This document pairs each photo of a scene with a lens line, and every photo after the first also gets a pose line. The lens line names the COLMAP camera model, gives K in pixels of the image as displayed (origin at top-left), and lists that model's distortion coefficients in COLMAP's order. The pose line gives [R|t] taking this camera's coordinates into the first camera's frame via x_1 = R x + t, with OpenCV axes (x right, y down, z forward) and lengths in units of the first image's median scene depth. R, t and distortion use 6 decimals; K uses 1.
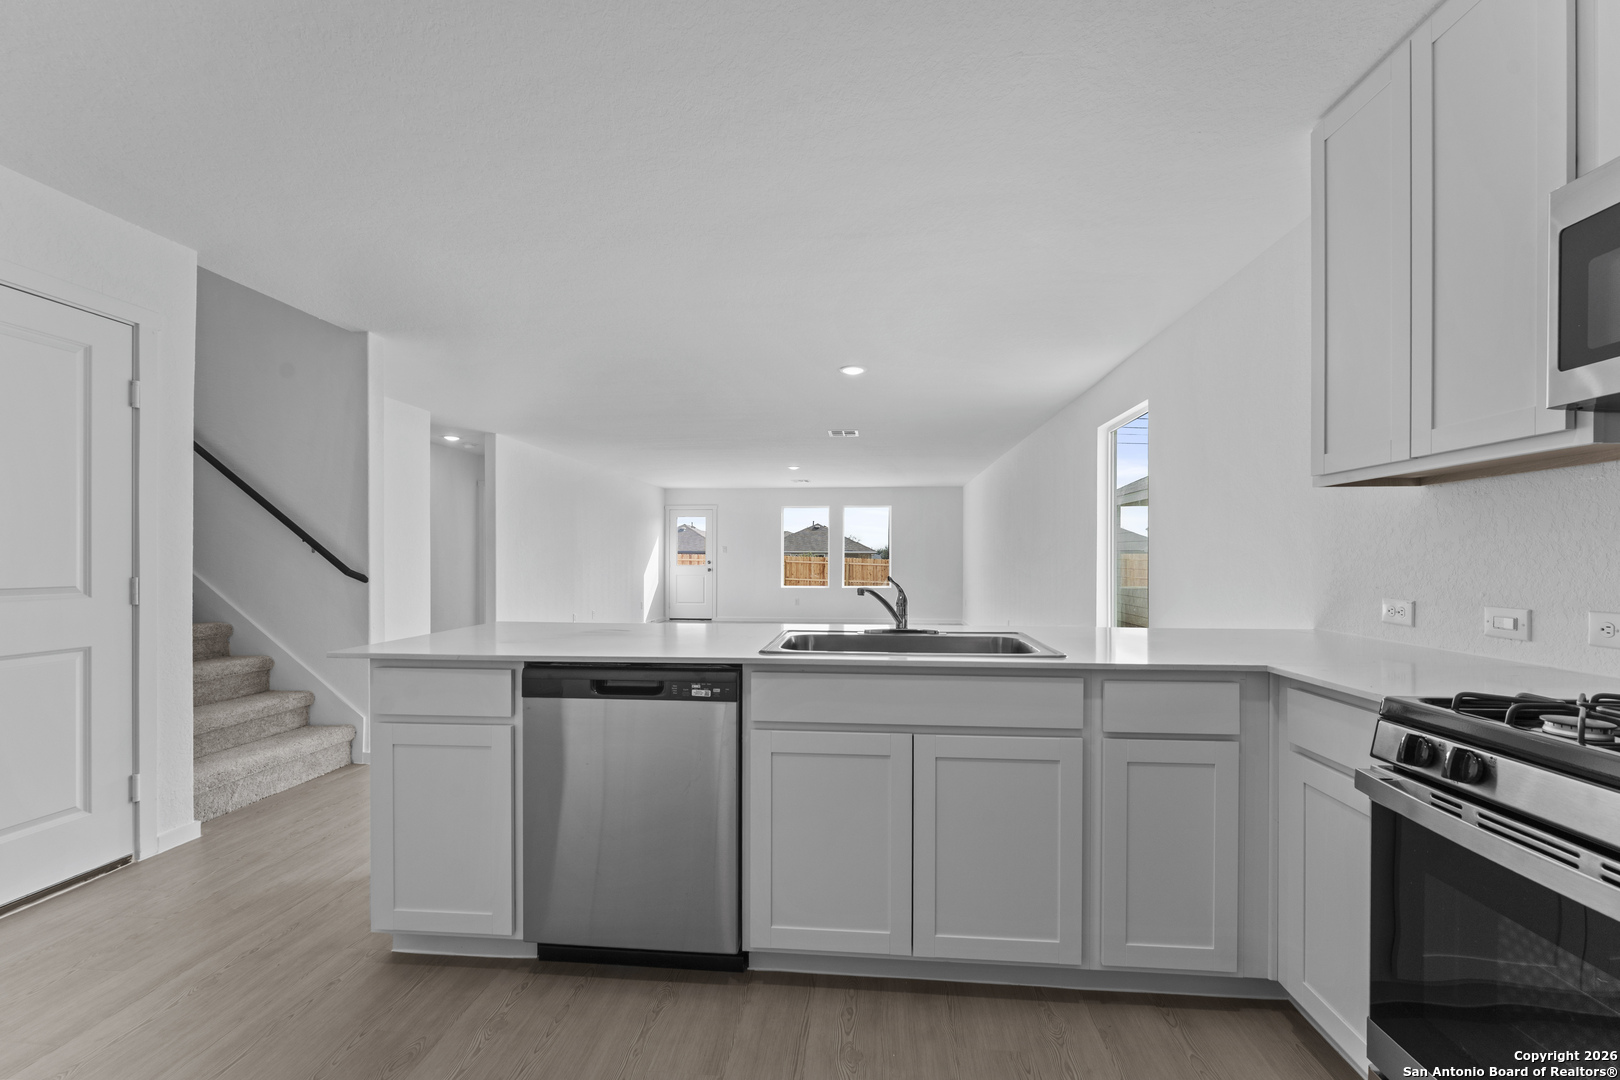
lens RADIAL K [[656.9, 0, 808.3], [0, 656.9, 553.2], [0, 0, 1]] dist [-0.001119, -0.000190]
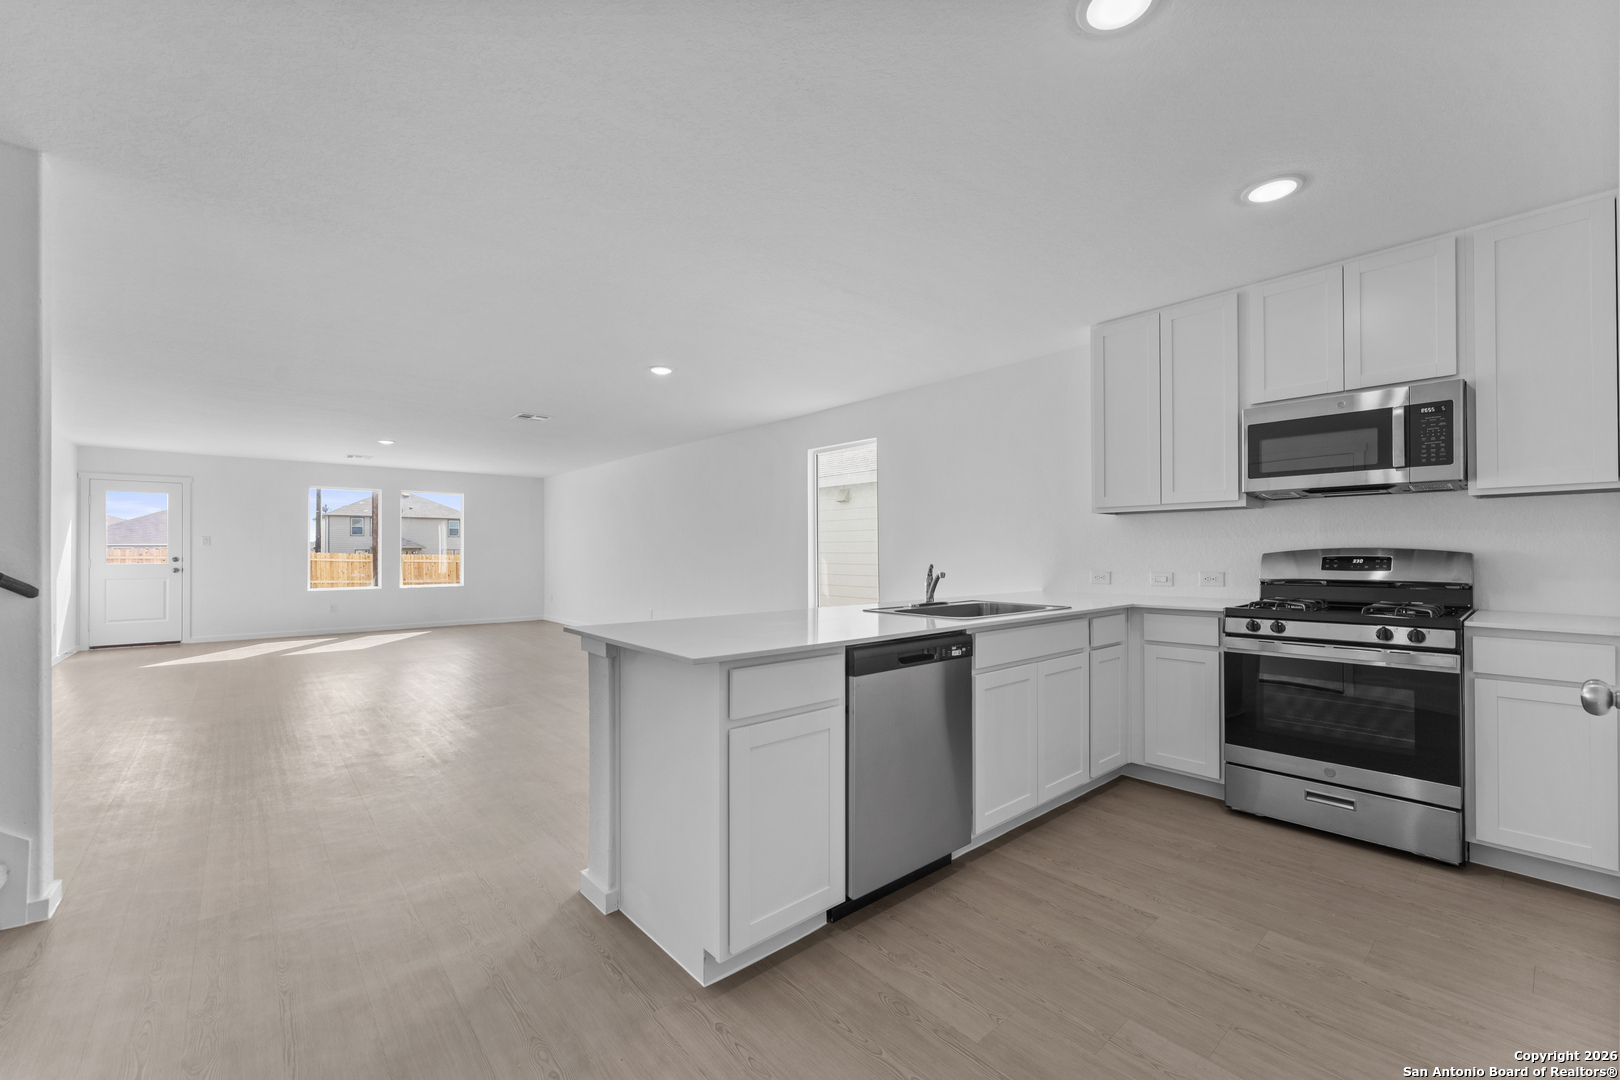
lens RADIAL K [[656.9, 0, 802.4], [0, 656.9, 541.7], [0, 0, 1]] dist [-0.001119, -0.000190]
pose [[0.696965, 0.007626, 0.717065, -0.492170], [-0.001798, 0.999959, -0.008887, 0.000639], [-0.717103, 0.004905, 0.696950, 0.111592]]
